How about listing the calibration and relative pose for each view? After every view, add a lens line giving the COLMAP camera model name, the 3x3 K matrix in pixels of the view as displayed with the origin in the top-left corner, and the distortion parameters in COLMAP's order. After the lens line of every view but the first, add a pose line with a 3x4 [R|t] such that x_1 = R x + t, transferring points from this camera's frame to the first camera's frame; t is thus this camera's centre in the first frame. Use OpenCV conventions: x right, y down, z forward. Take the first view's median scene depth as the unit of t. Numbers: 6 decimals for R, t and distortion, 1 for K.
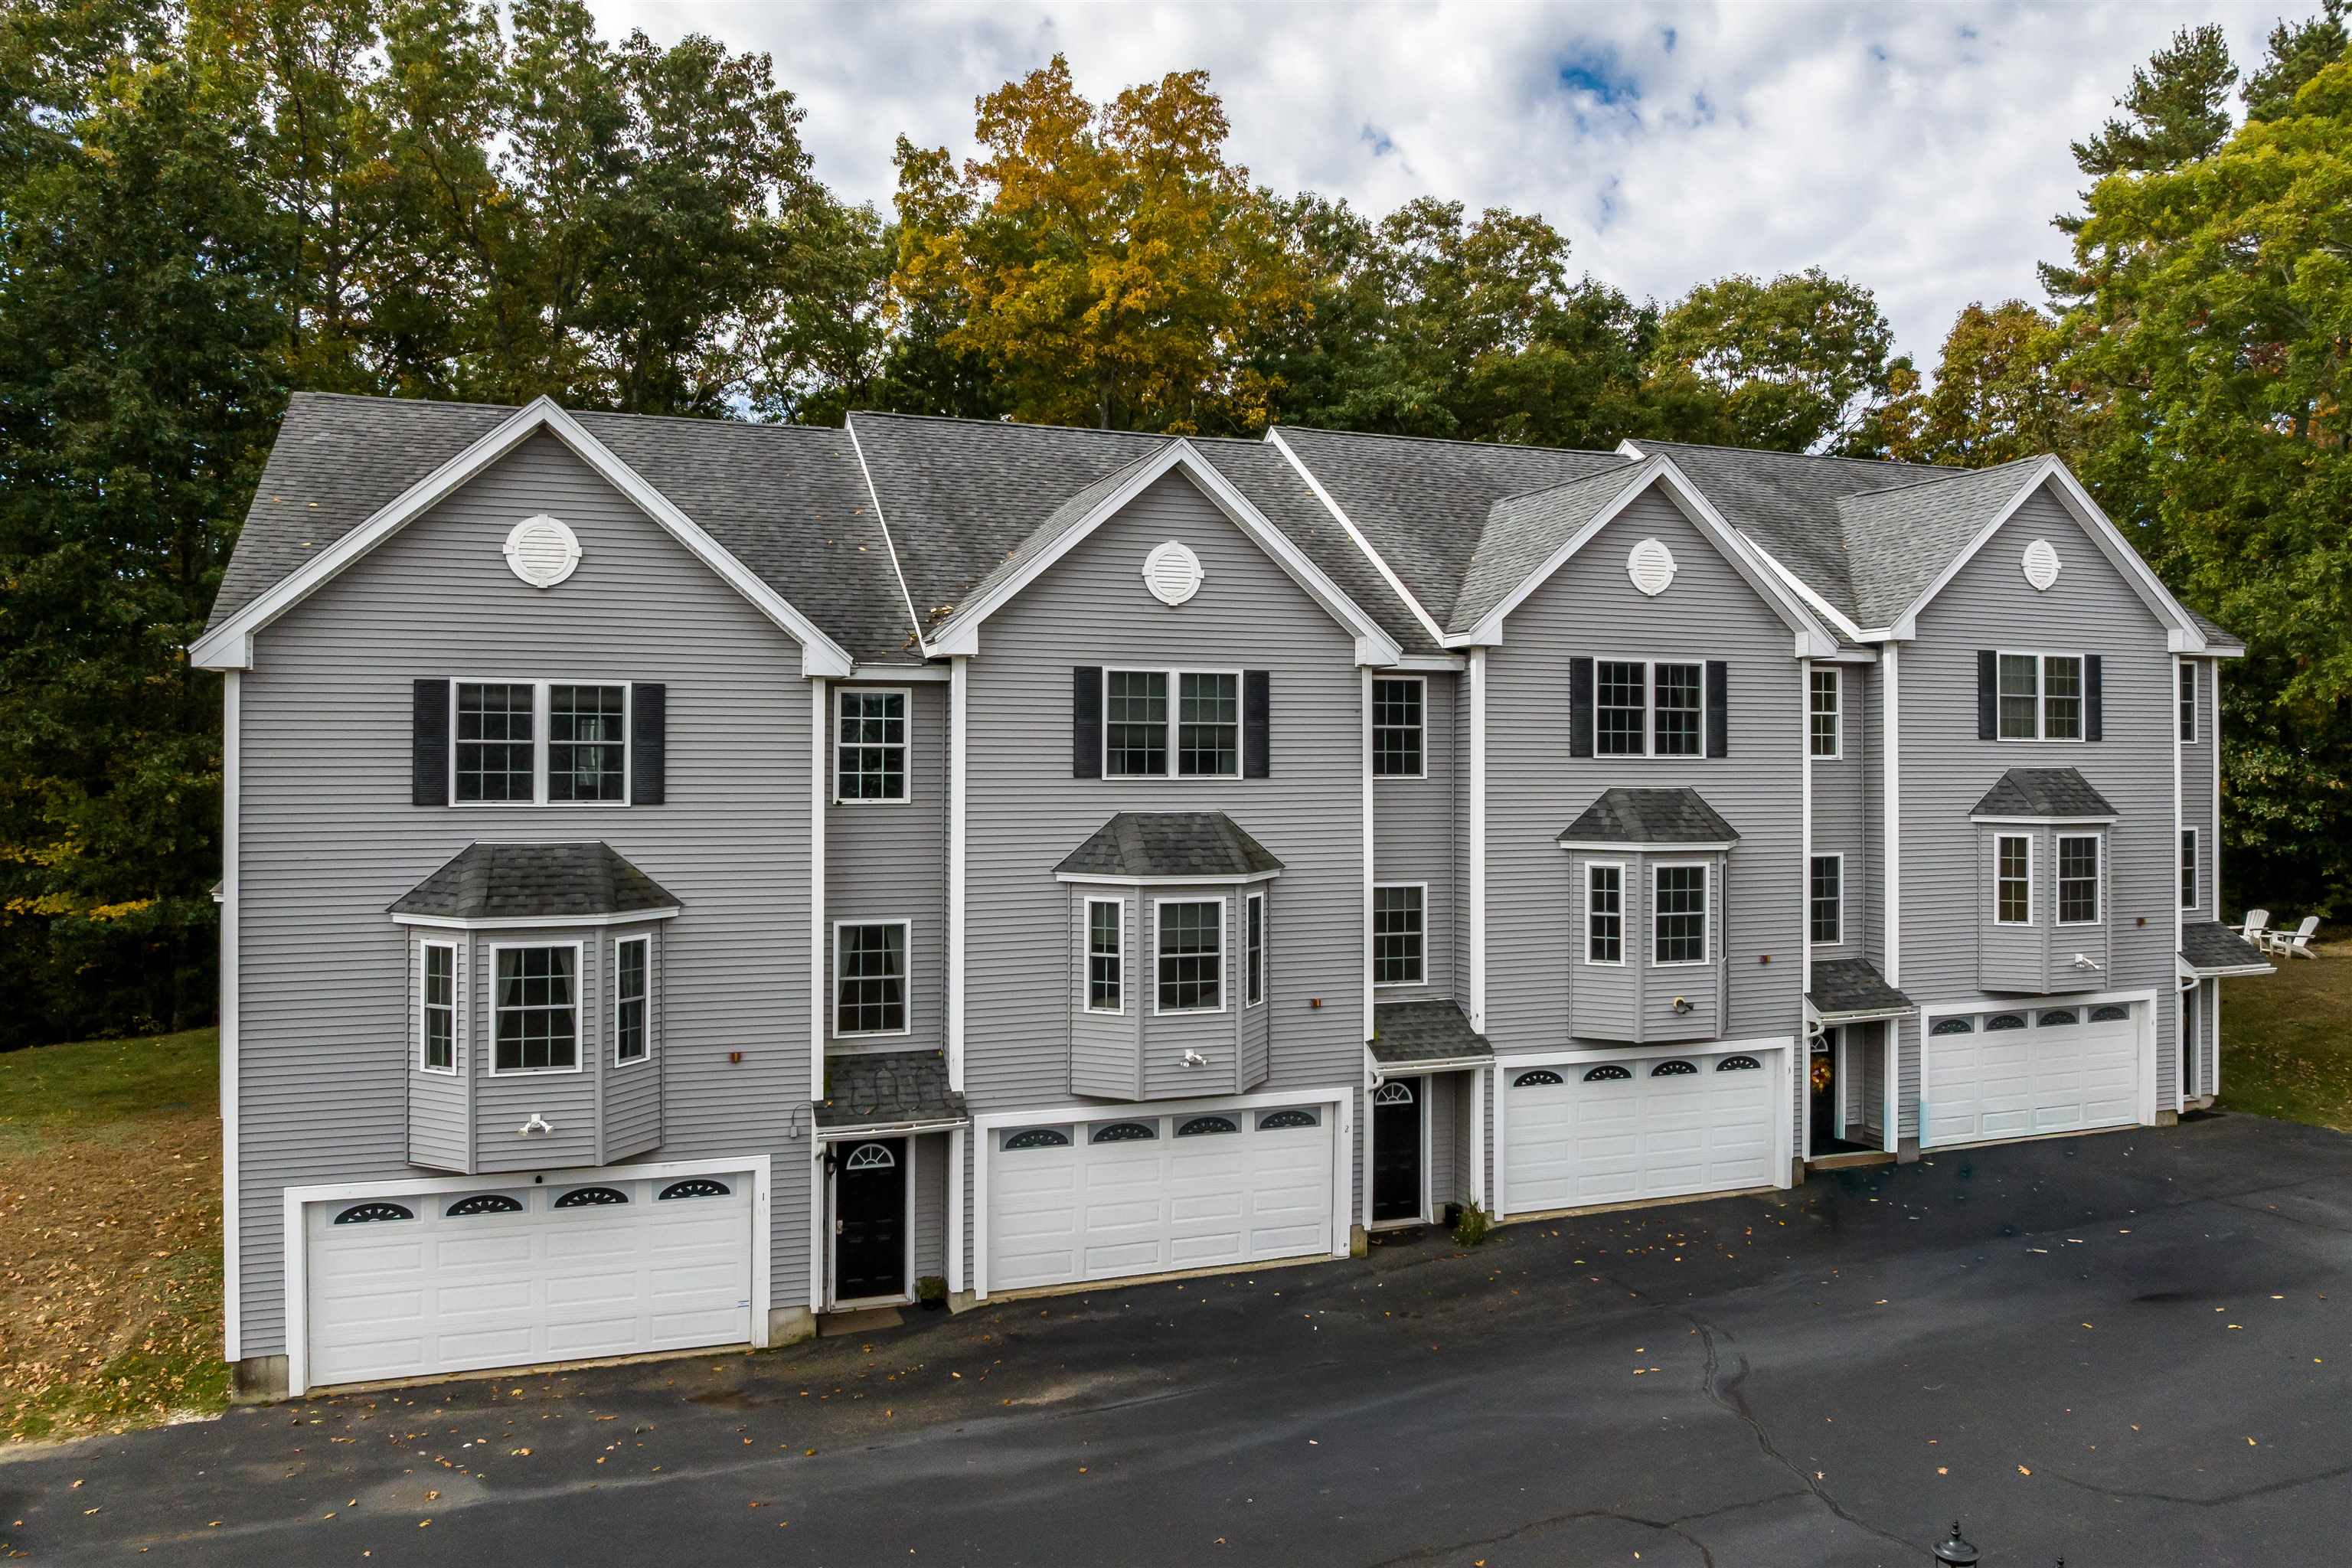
lens RADIAL K [[1708.3, 0, 1171.3], [0, 1708.3, 692.9], [0, 0, 1]] dist [-0.038555, -0.004859]
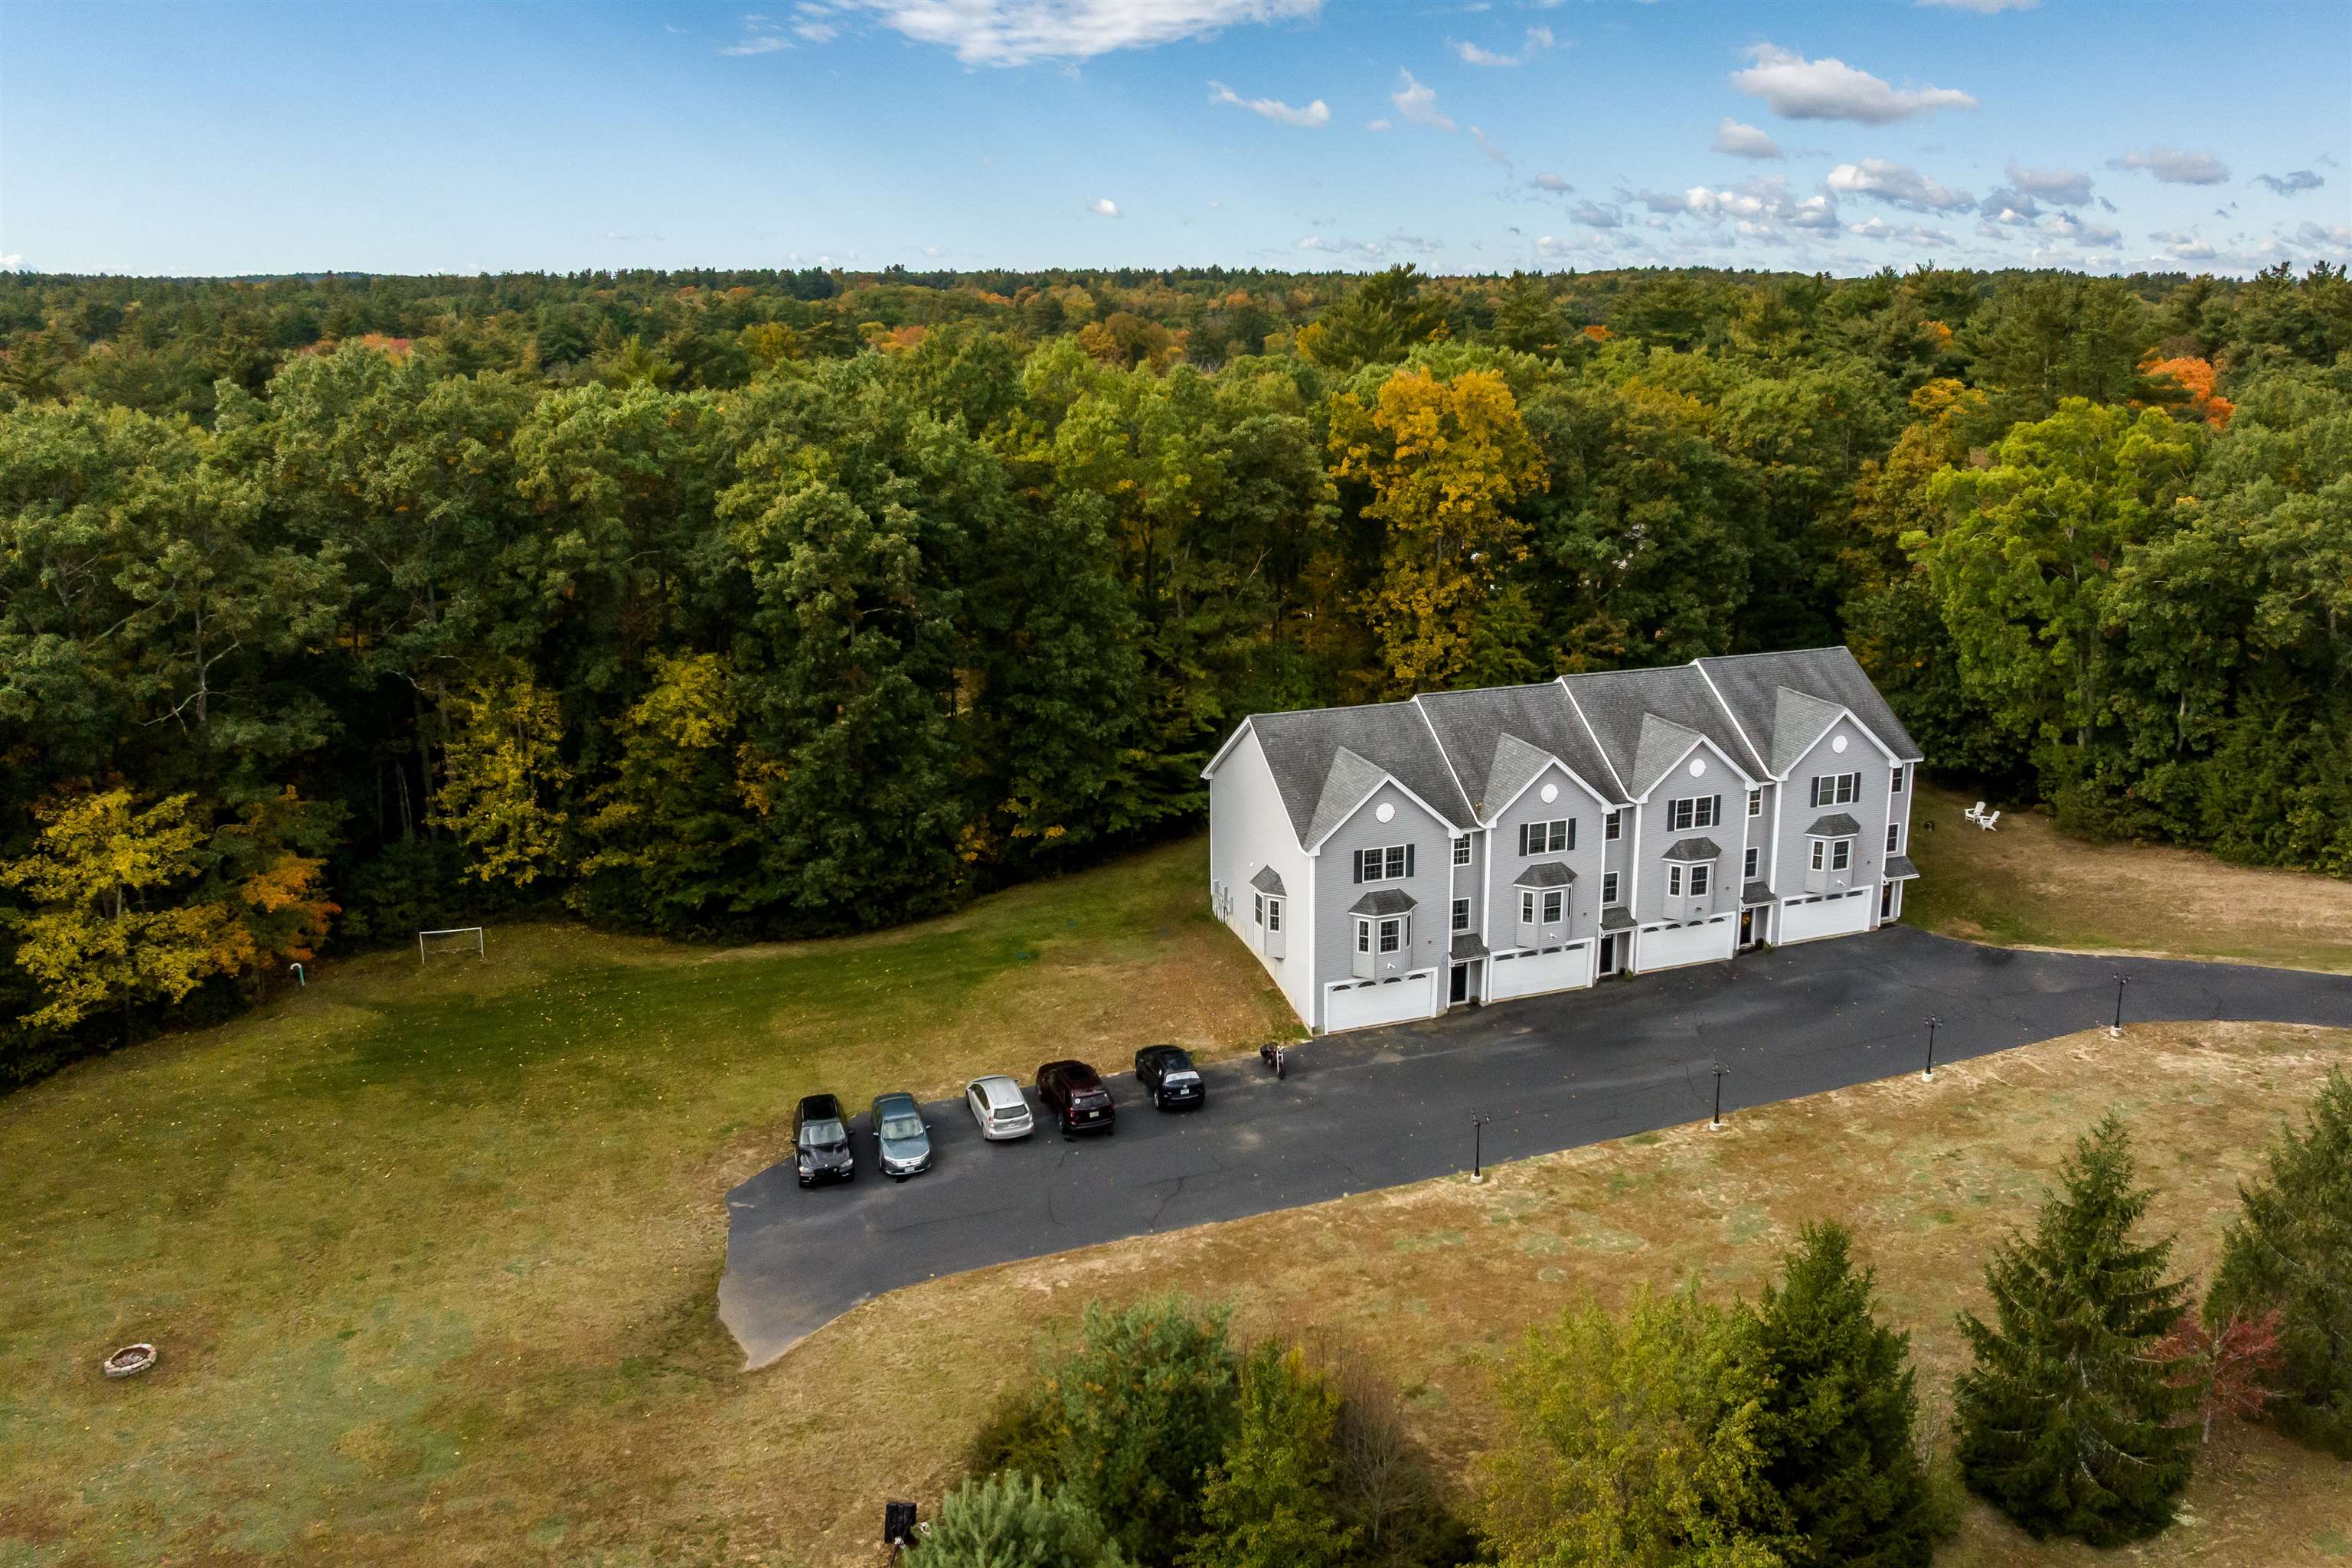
lens RADIAL K [[1750.1, 0, 1312.7], [0, 1750.1, 720.5], [0, 0, 1]] dist [-0.027889, -0.001940]
pose [[0.999368, -0.002424, 0.035474, -0.524504], [-0.006576, 0.967864, 0.251390, -0.959340], [-0.034943, -0.251464, 0.967236, -2.009169]]
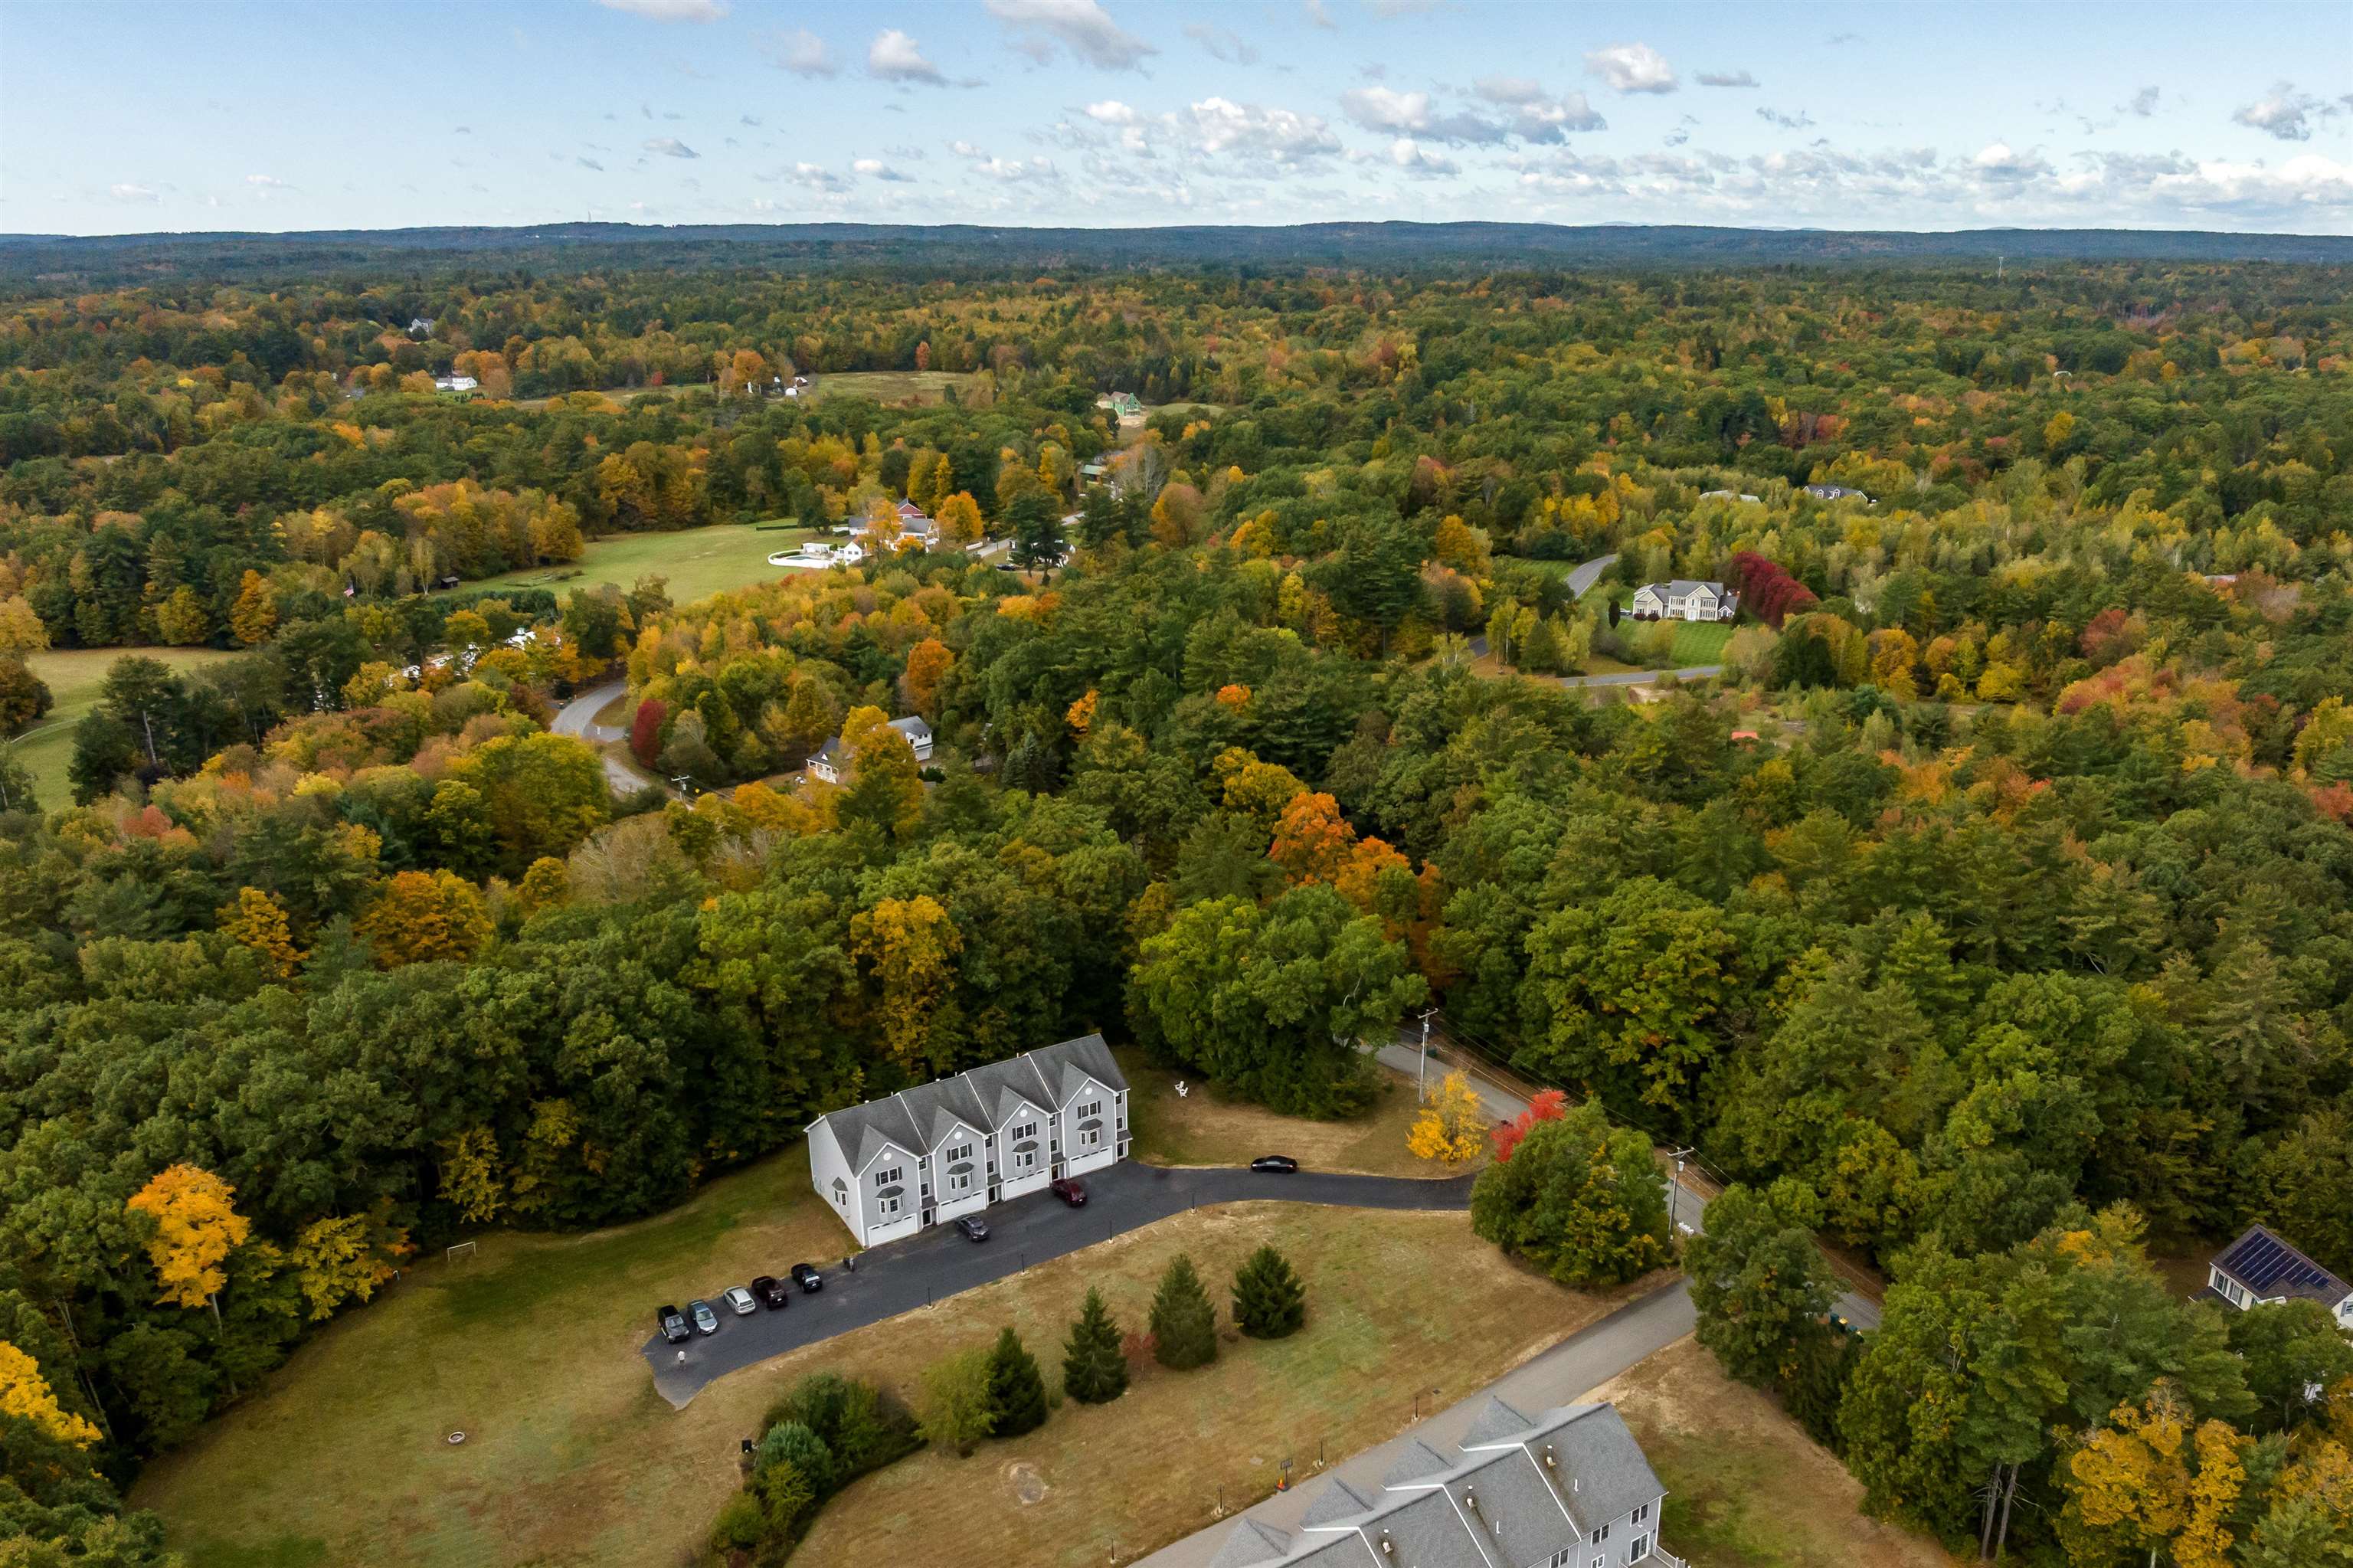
lens RADIAL K [[1666.7, 0, 1254.5], [0, 1666.7, 956.0], [0, 0, 1]] dist [-0.011848, -0.035533]
pose [[0.962459, -0.086973, 0.257115, -0.531393], [-0.012854, 0.931605, 0.363246, -3.296619], [-0.271122, -0.352914, 0.895513, -5.359436]]
